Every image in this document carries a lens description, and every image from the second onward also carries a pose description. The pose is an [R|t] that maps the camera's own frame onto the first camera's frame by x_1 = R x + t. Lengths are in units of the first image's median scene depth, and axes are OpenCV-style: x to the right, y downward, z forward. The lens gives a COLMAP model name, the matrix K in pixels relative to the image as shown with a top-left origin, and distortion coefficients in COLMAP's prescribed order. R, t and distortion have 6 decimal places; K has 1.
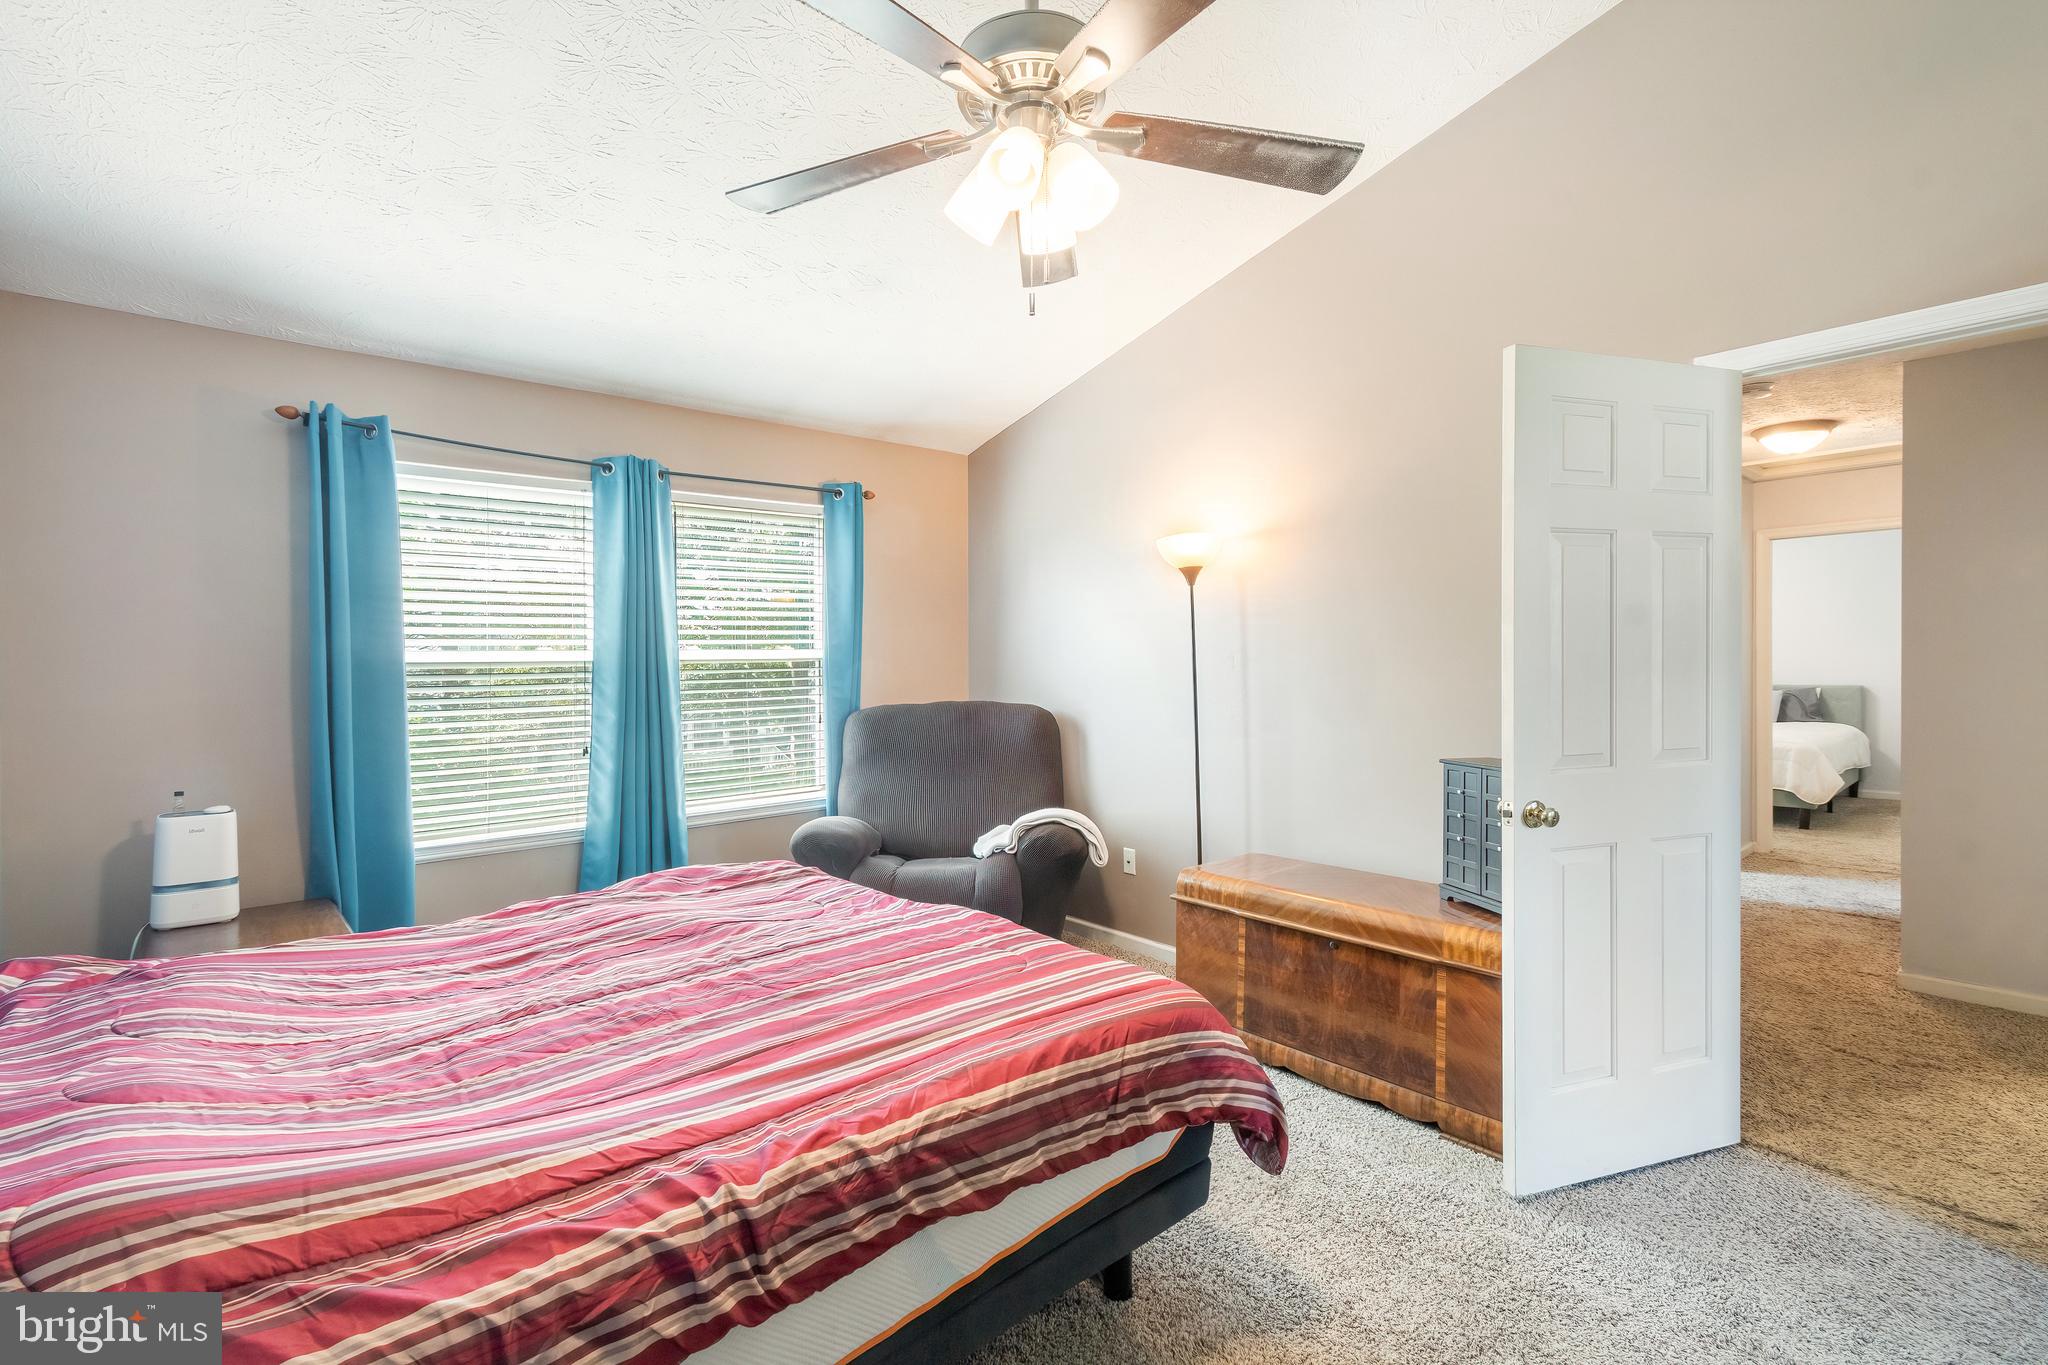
lens RADIAL K [[904.3, 0, 1029.5], [0, 904.3, 666.5], [0, 0, 1]] dist [0.001646, 0.000045]
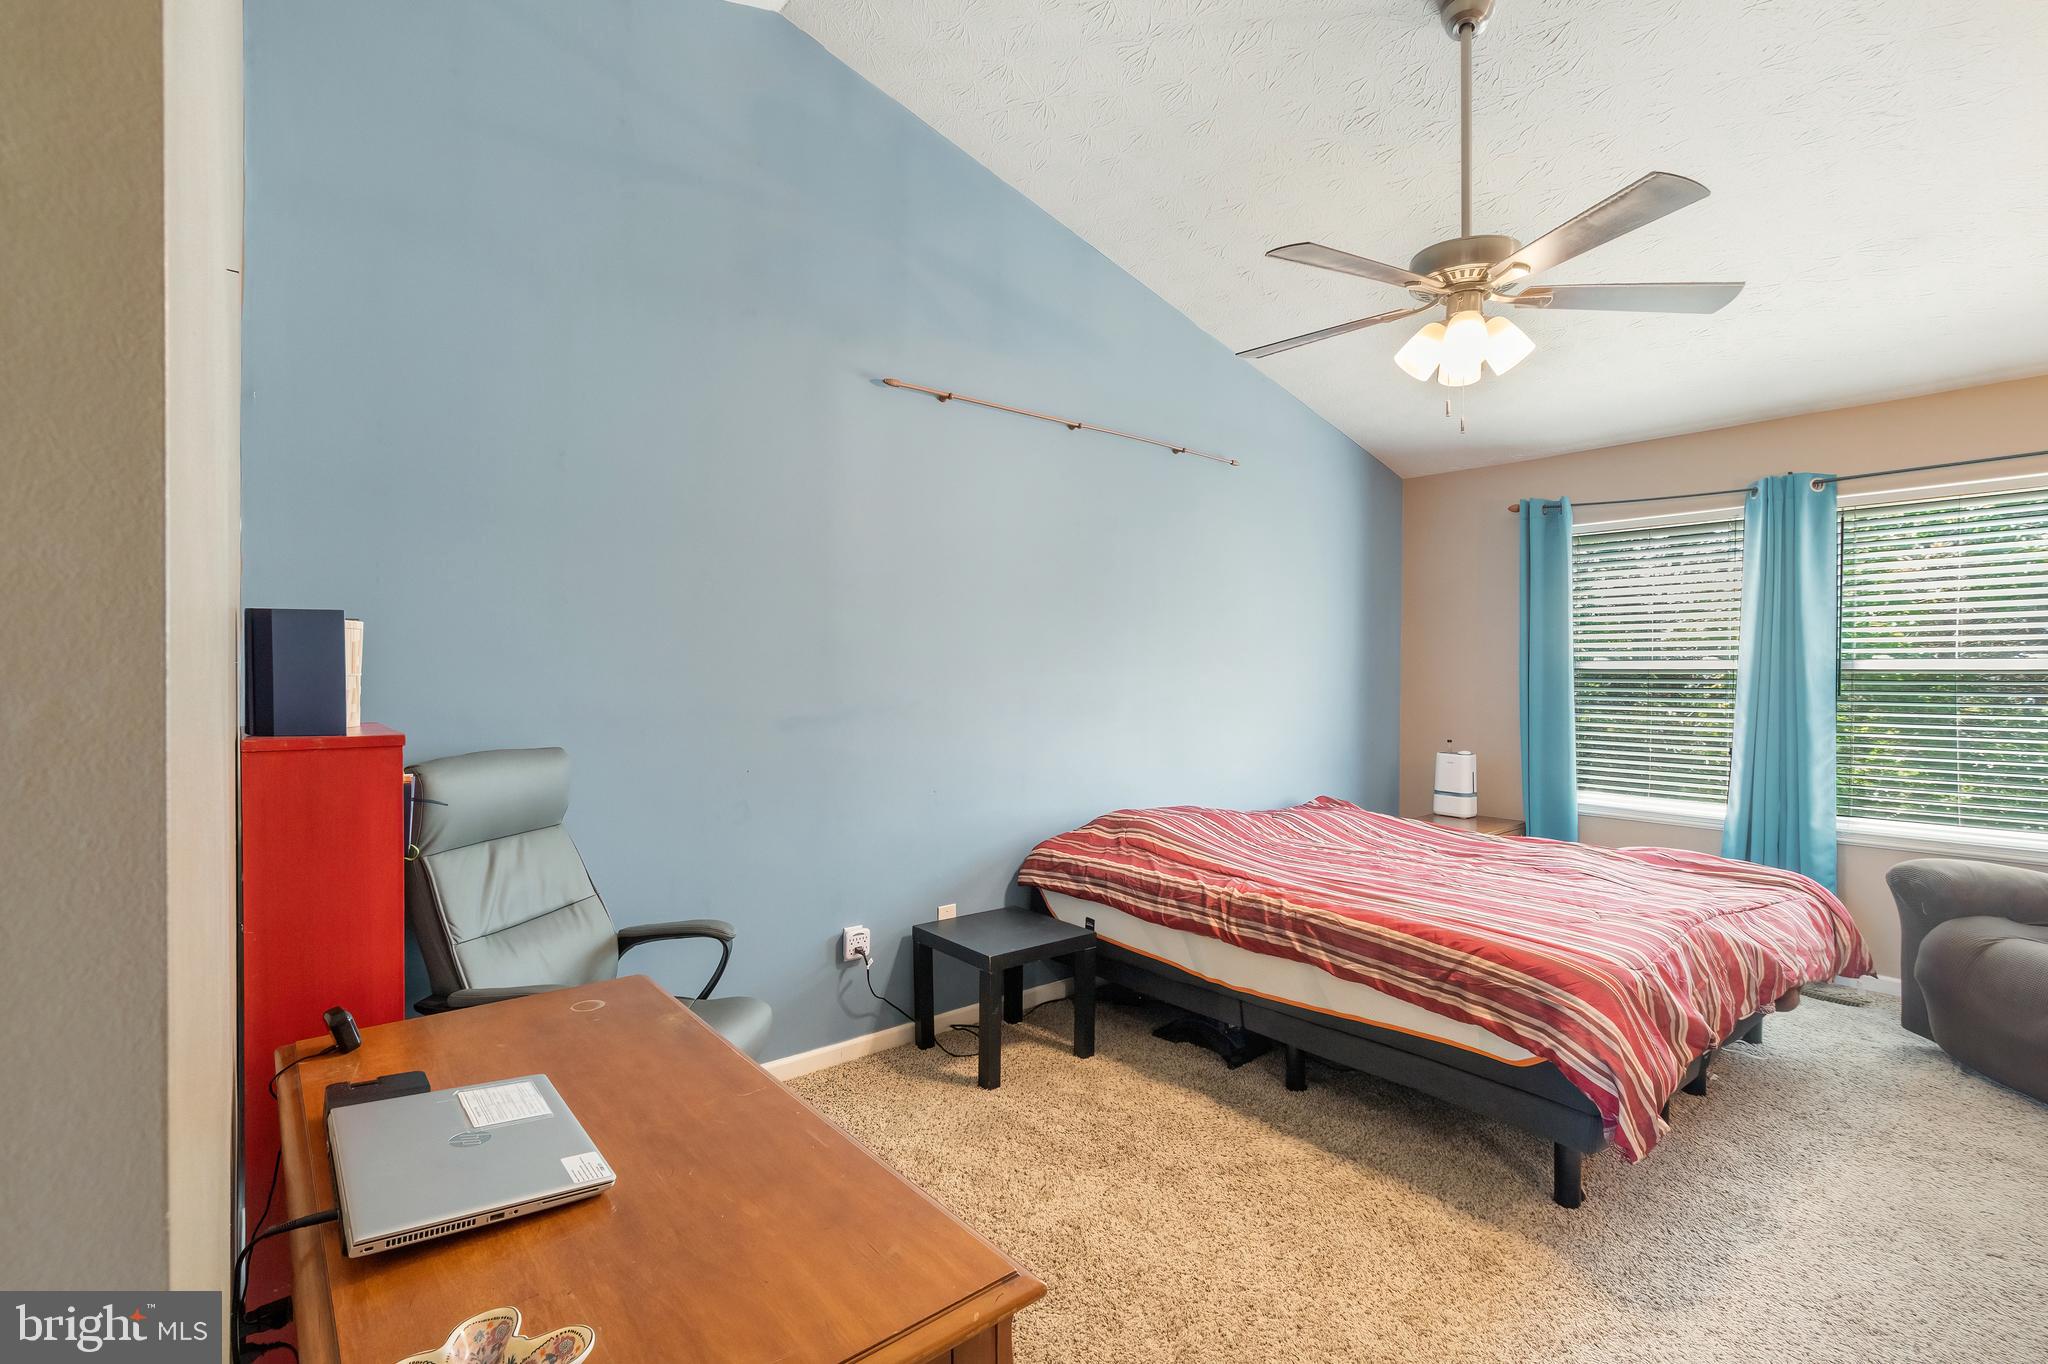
lens RADIAL K [[938.9, 0, 1027.2], [0, 938.9, 676.4], [0, 0, 1]] dist [0.000386, -0.000223]
pose [[-0.010502, 0.022415, -0.999694, 1.593160], [-0.013373, 0.999656, 0.022555, -0.027089], [0.999855, 0.013606, -0.010198, 0.348590]]
